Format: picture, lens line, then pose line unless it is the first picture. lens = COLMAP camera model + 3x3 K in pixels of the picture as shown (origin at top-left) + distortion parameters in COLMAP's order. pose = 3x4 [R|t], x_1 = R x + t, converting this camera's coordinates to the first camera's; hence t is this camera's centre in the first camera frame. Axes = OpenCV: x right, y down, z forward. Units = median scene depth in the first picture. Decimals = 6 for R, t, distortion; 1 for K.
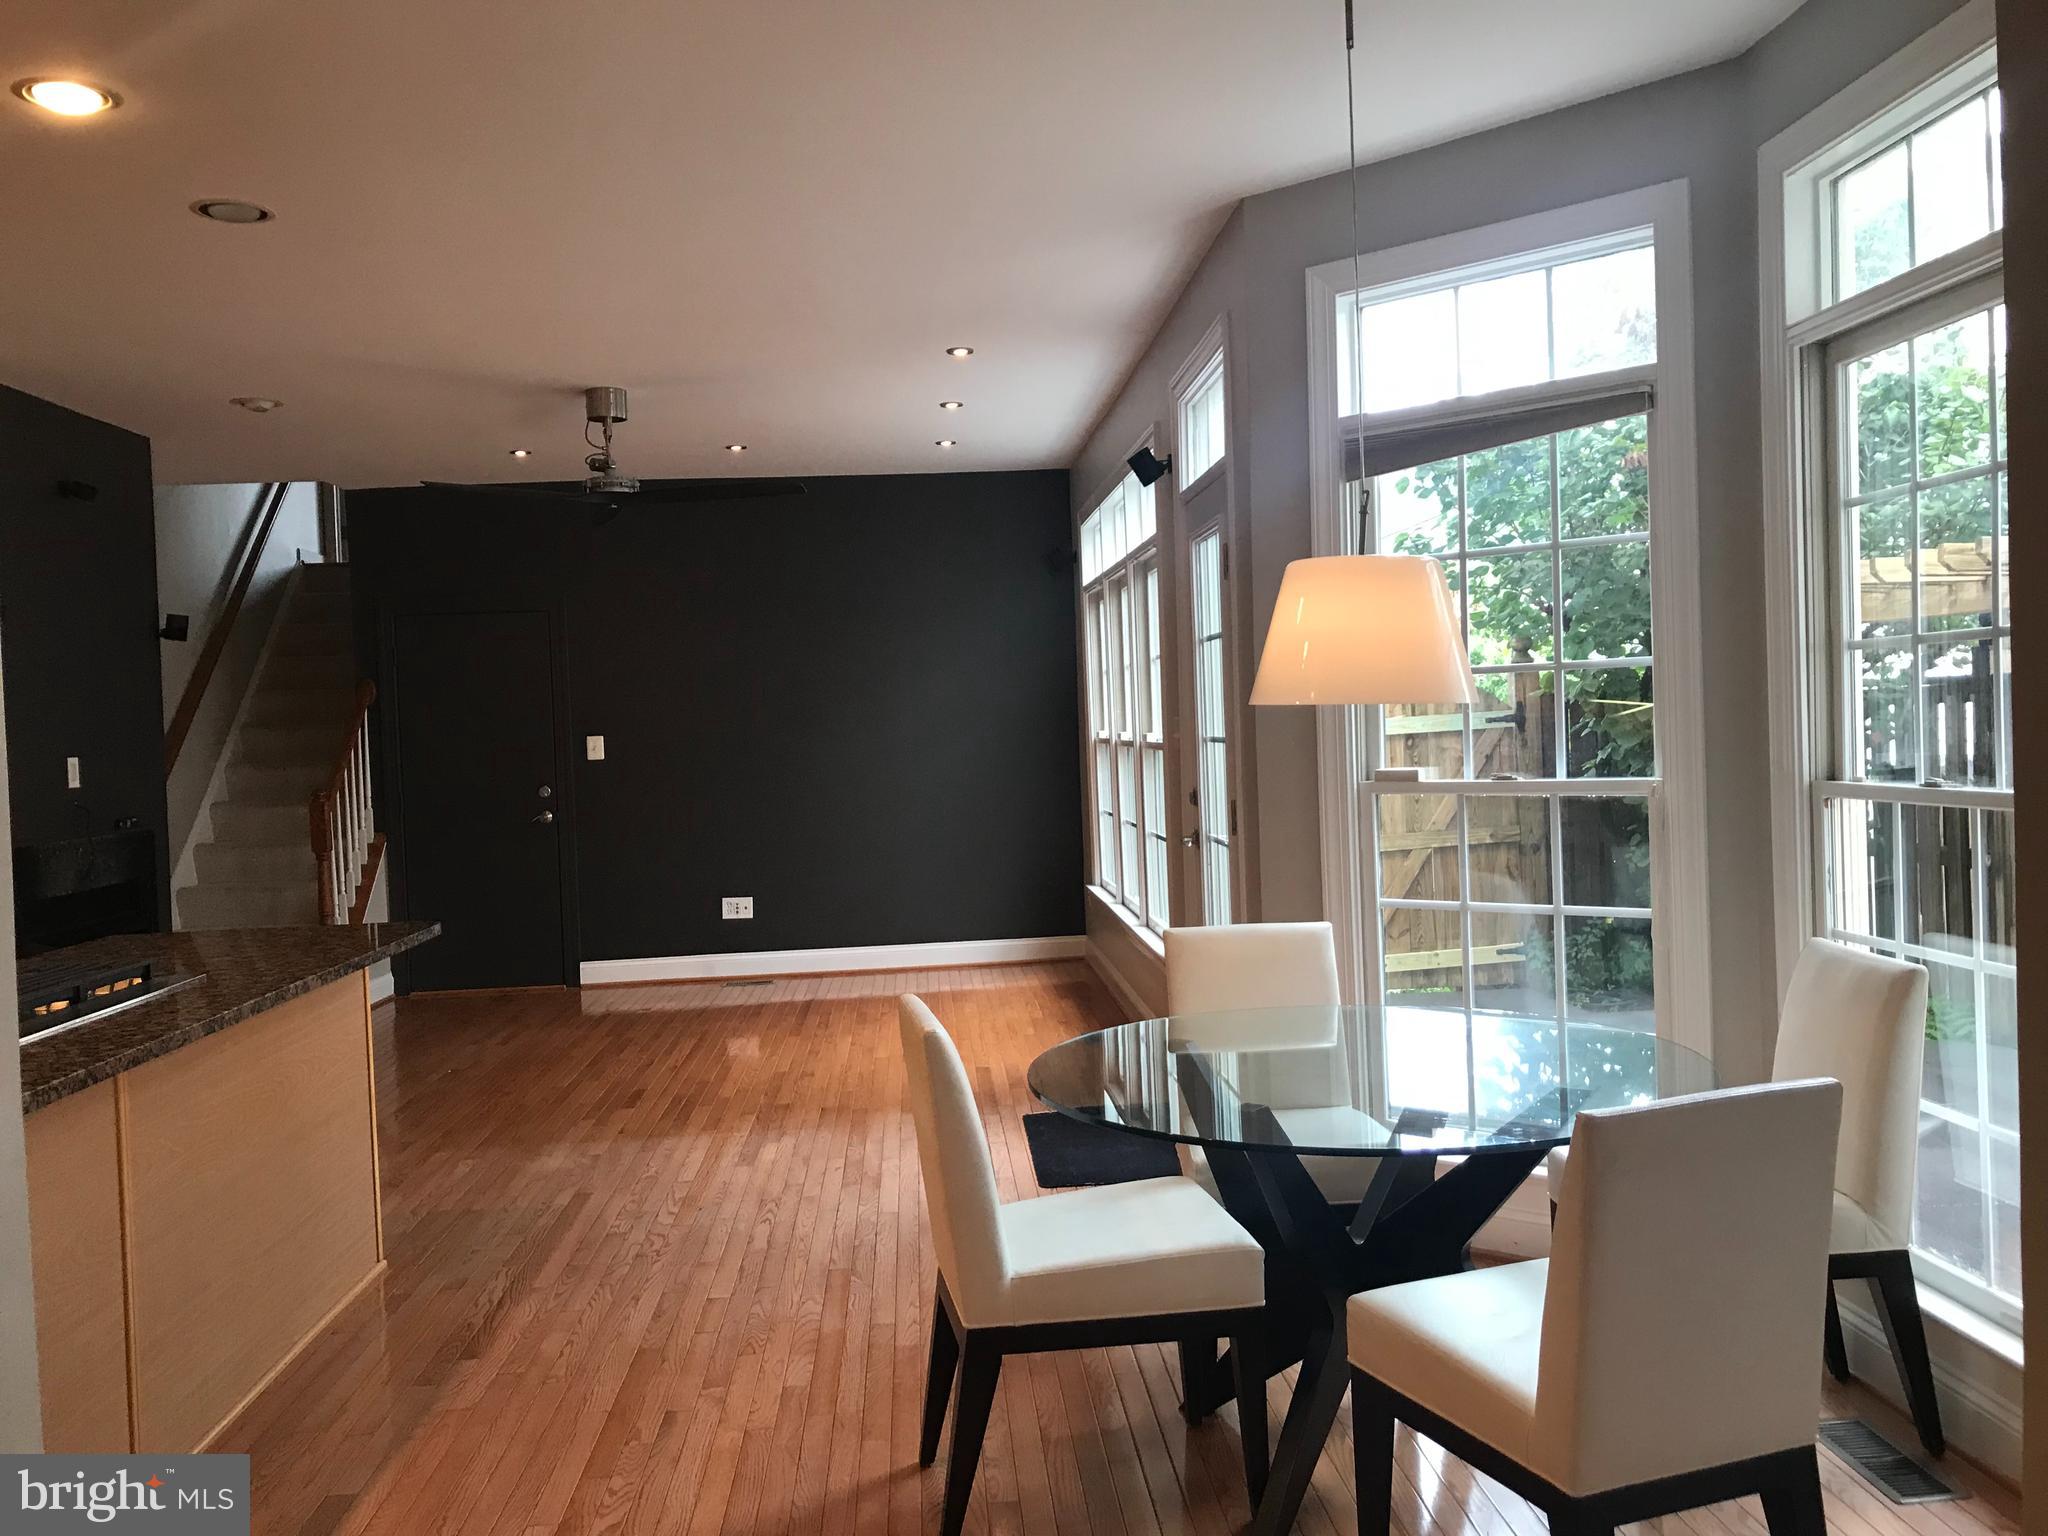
lens RADIAL K [[1688.4, 0, 1035.1], [0, 1688.4, 763.0], [0, 0, 1]] dist [0.031452, -0.031453]
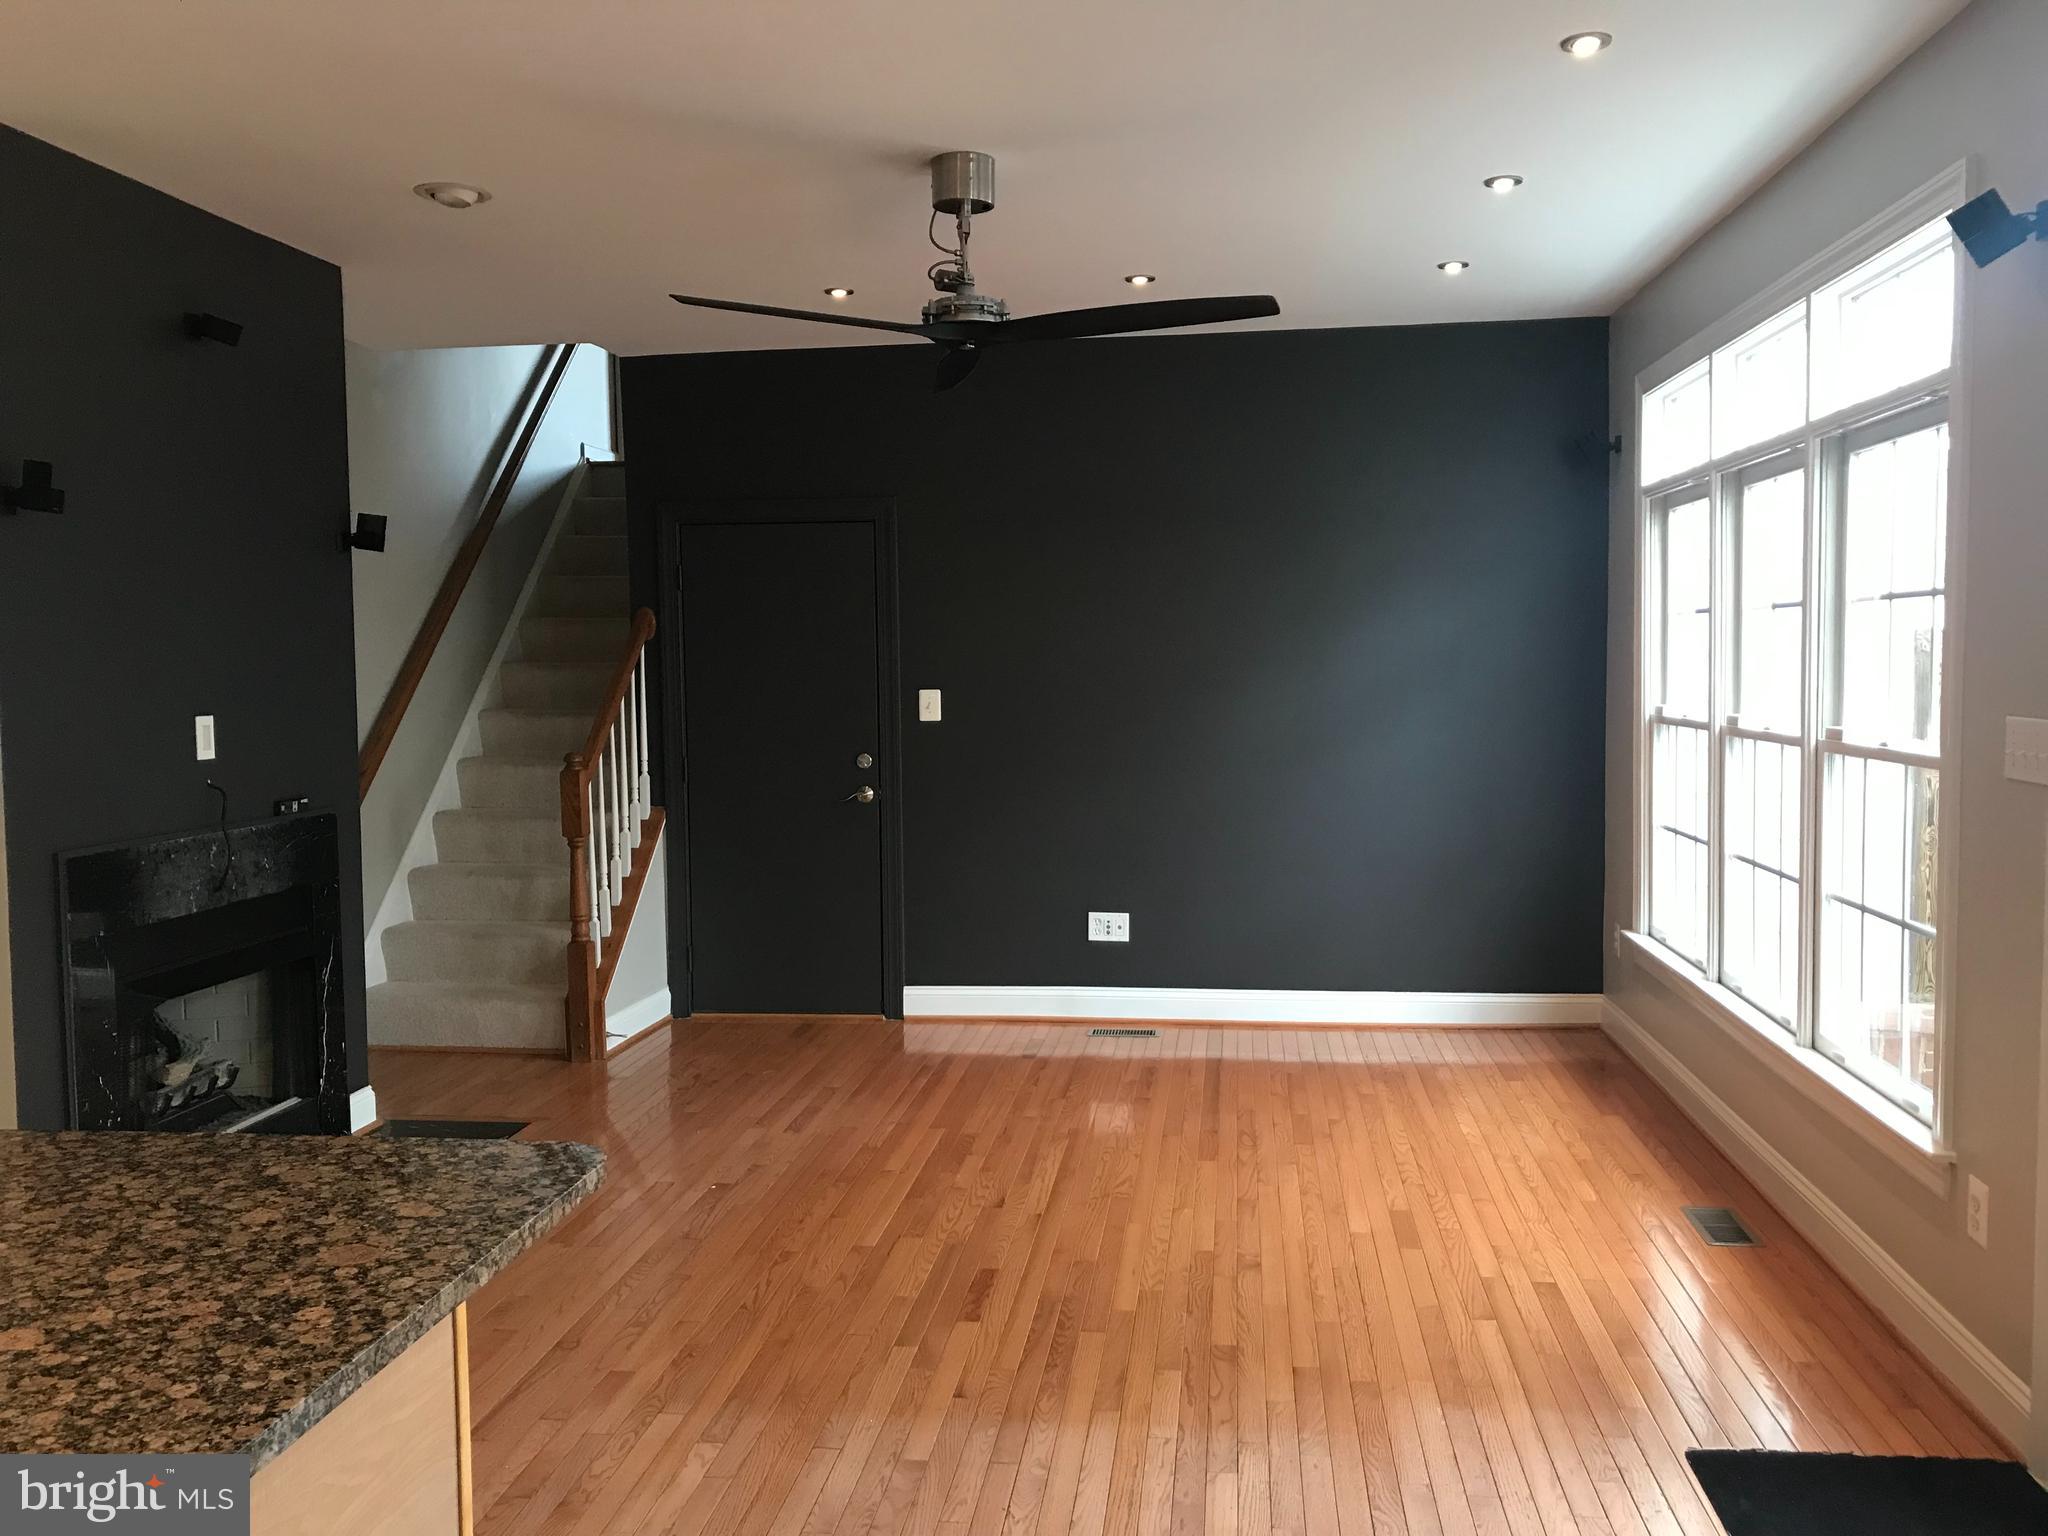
lens RADIAL K [[1688.4, 0, 1027.3], [0, 1688.4, 772.7], [0, 0, 1]] dist [0.031452, -0.031453]
pose [[0.980853, 0.038013, -0.191002, -0.092550], [-0.028870, 0.998311, 0.050425, -0.022477], [0.192596, -0.043945, 0.980294, 0.345505]]
